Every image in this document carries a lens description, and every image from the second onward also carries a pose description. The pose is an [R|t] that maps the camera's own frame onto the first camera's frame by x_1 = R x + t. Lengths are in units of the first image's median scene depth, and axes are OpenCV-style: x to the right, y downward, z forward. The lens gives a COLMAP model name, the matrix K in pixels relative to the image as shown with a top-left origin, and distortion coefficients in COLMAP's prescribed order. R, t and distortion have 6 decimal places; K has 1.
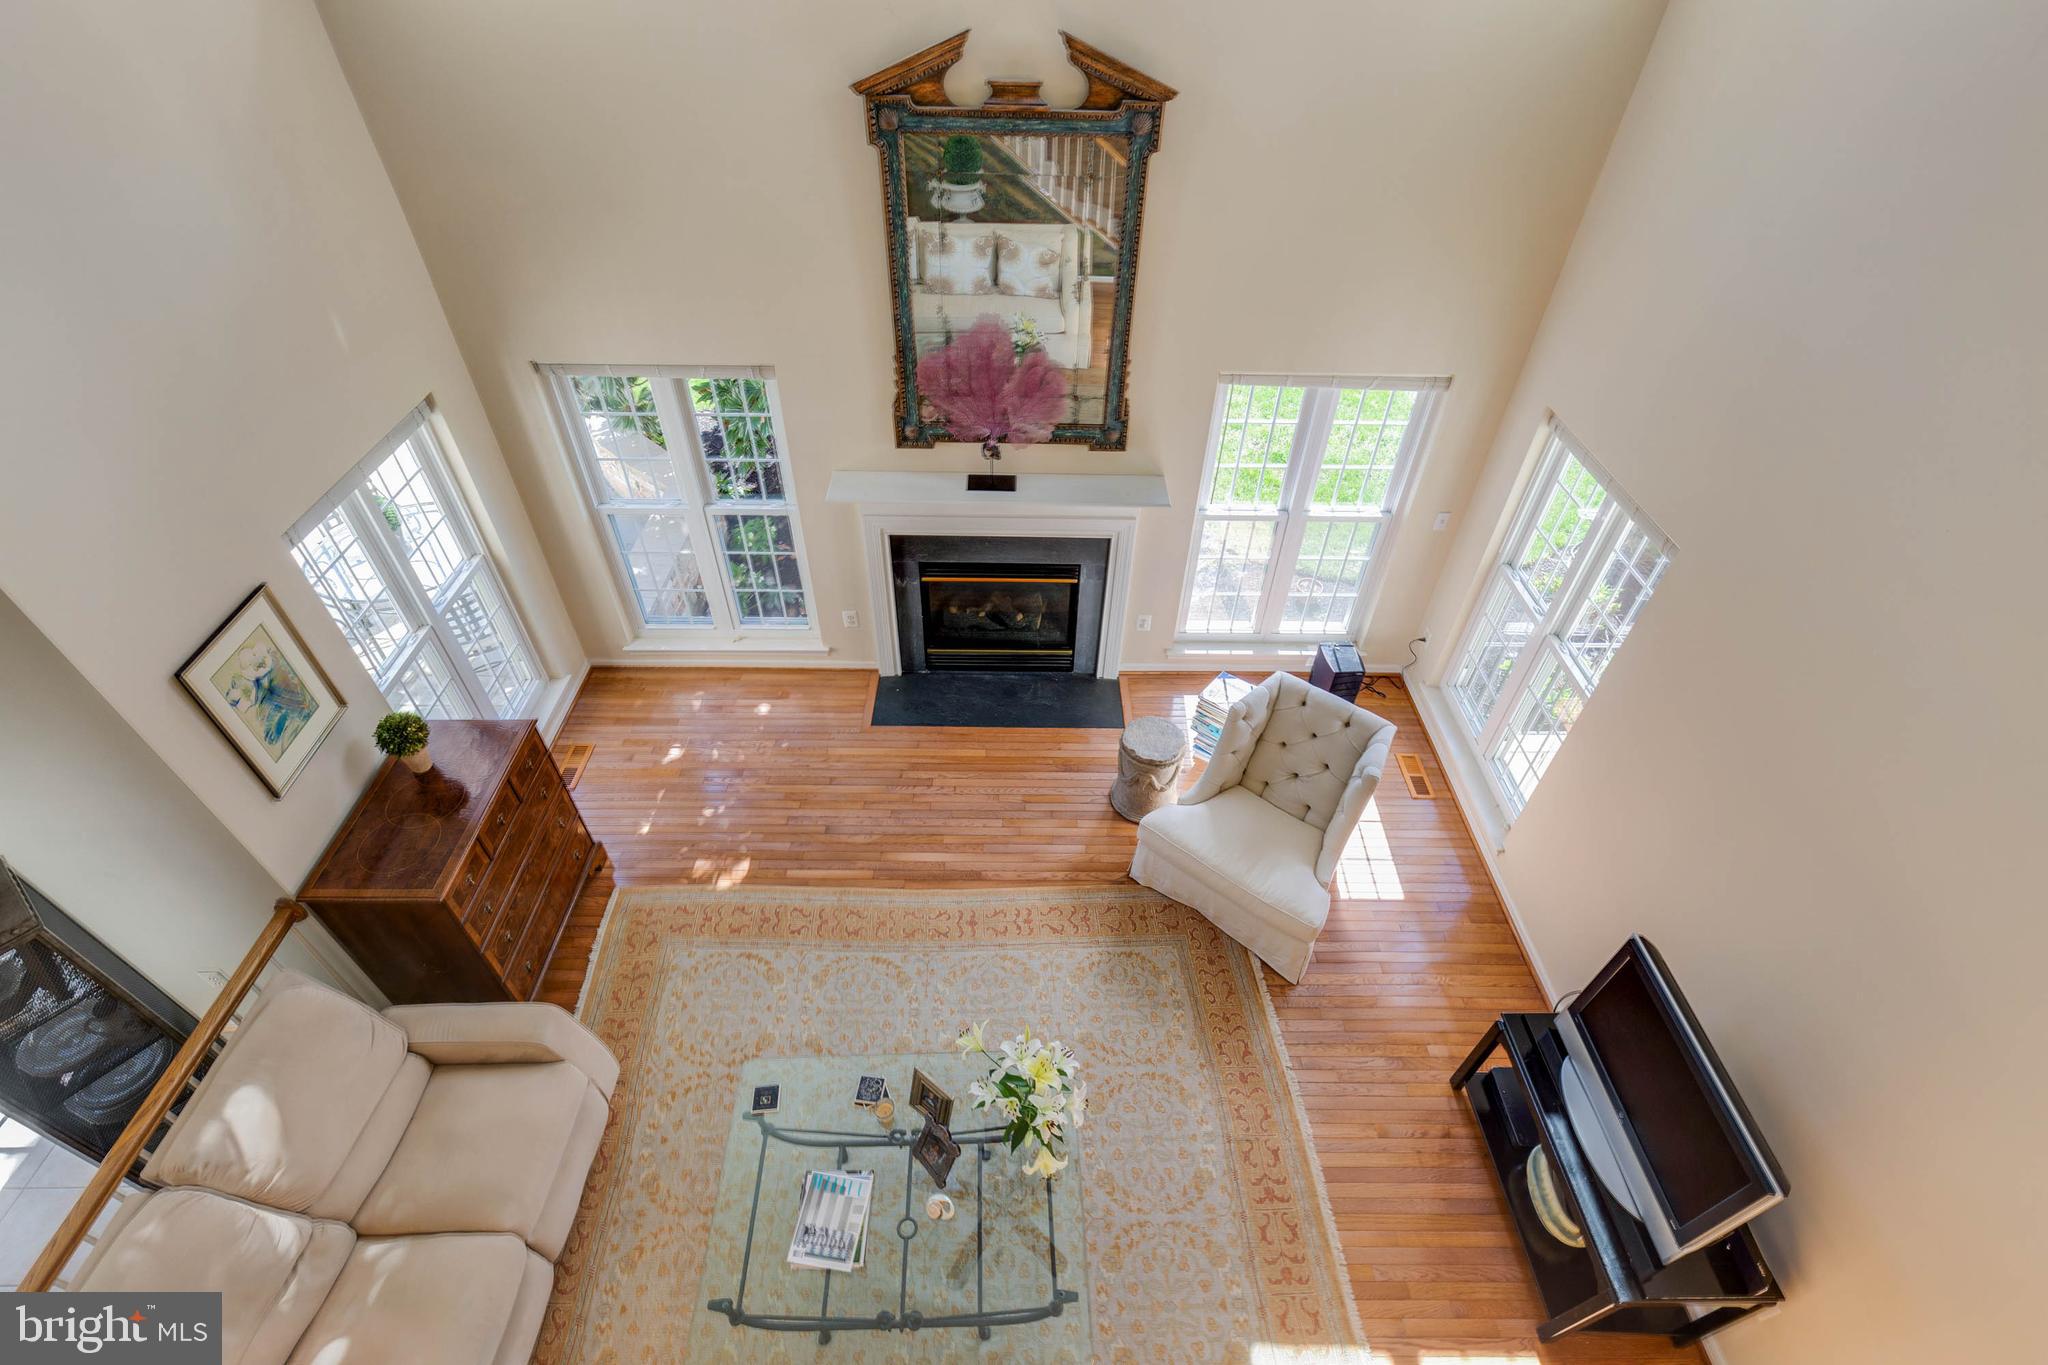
lens RADIAL K [[925.7, 0, 1027.5], [0, 925.7, 676.9], [0, 0, 1]] dist [0.001477, -0.000036]
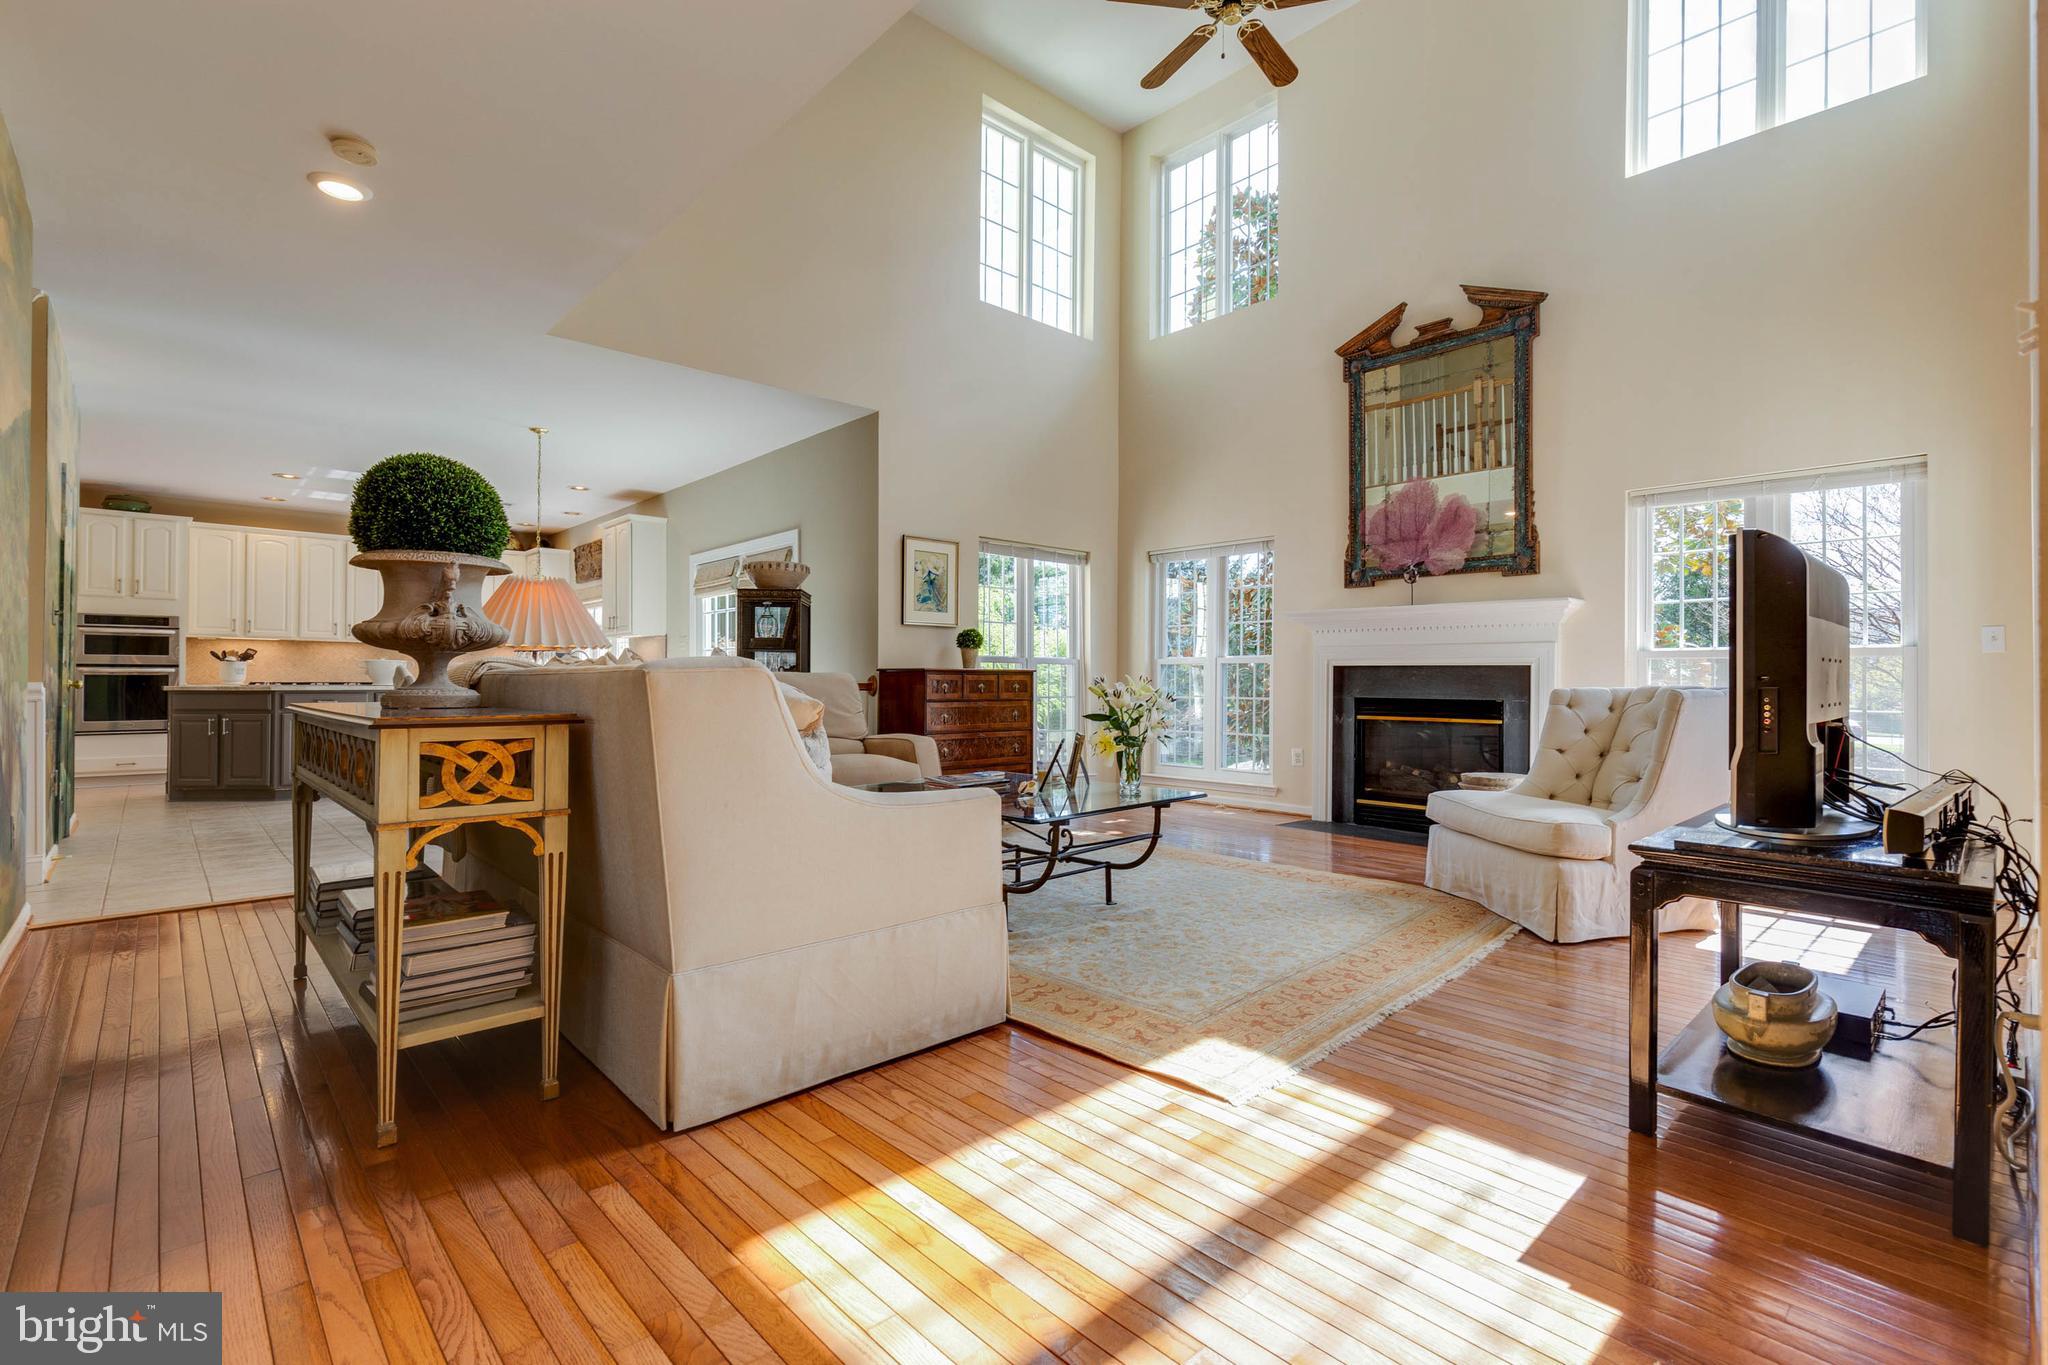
lens RADIAL K [[932.4, 0, 1020.2], [0, 932.4, 671.8], [0, 0, 1]] dist [-0.000719, -0.000589]
pose [[0.669572, -0.029781, -0.742150, 0.599241], [-0.500520, 0.720158, -0.480471, 0.796022], [0.548774, 0.693171, 0.467292, 0.254757]]
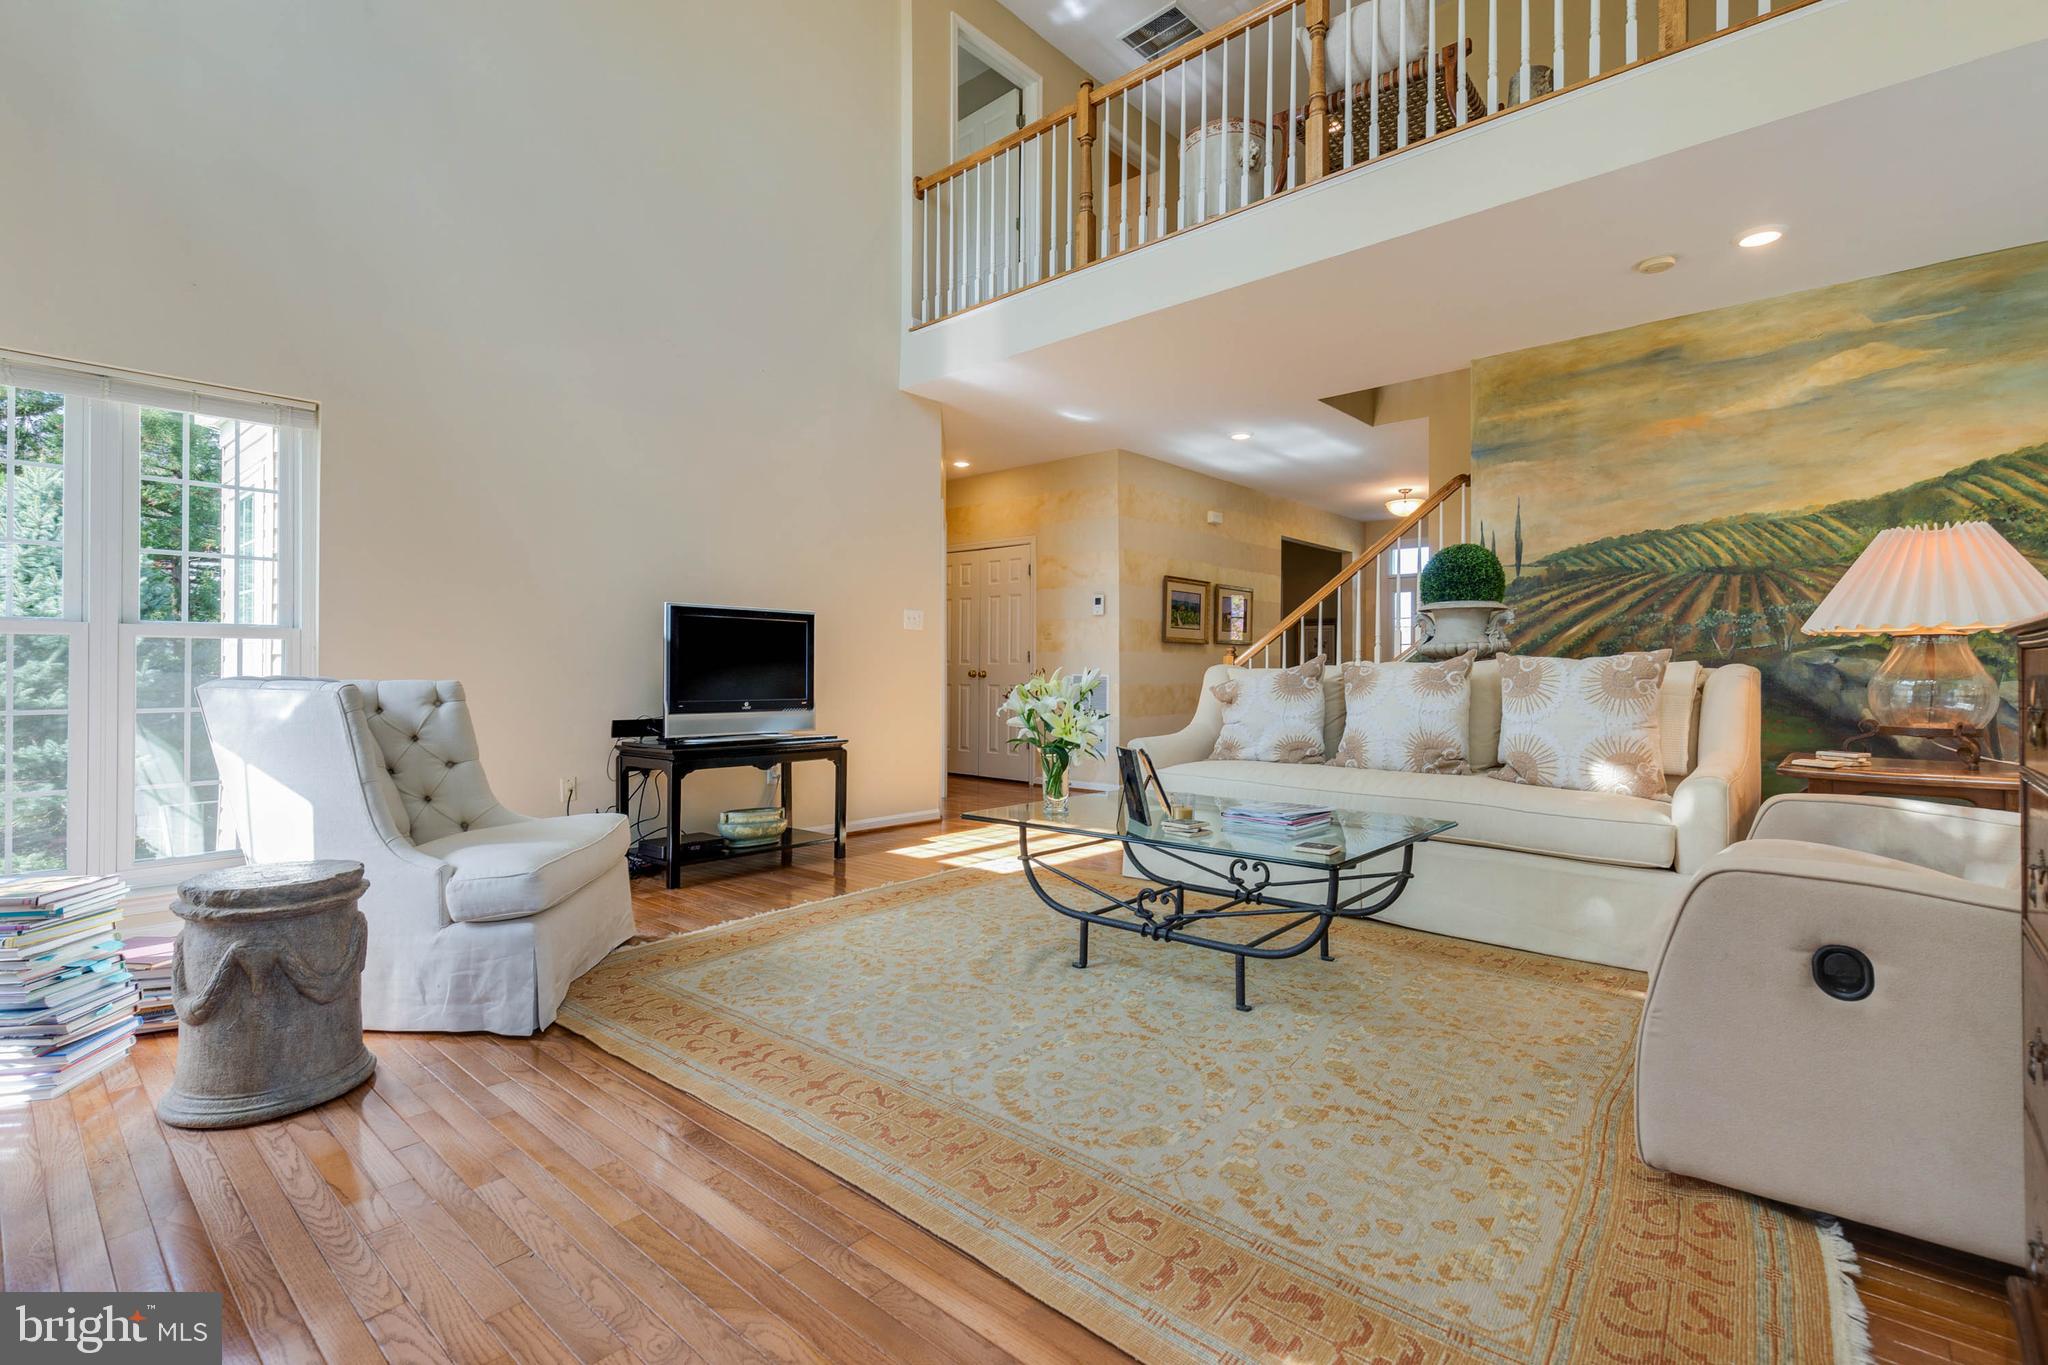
lens RADIAL K [[925.7, 0, 1027.5], [0, 925.7, 676.9], [0, 0, 1]] dist [0.001477, -0.000036]
pose [[-0.742121, -0.031250, 0.669538, -0.480221], [0.443943, 0.725474, 0.525930, -0.085342], [-0.502167, 0.687539, -0.524516, 1.144421]]
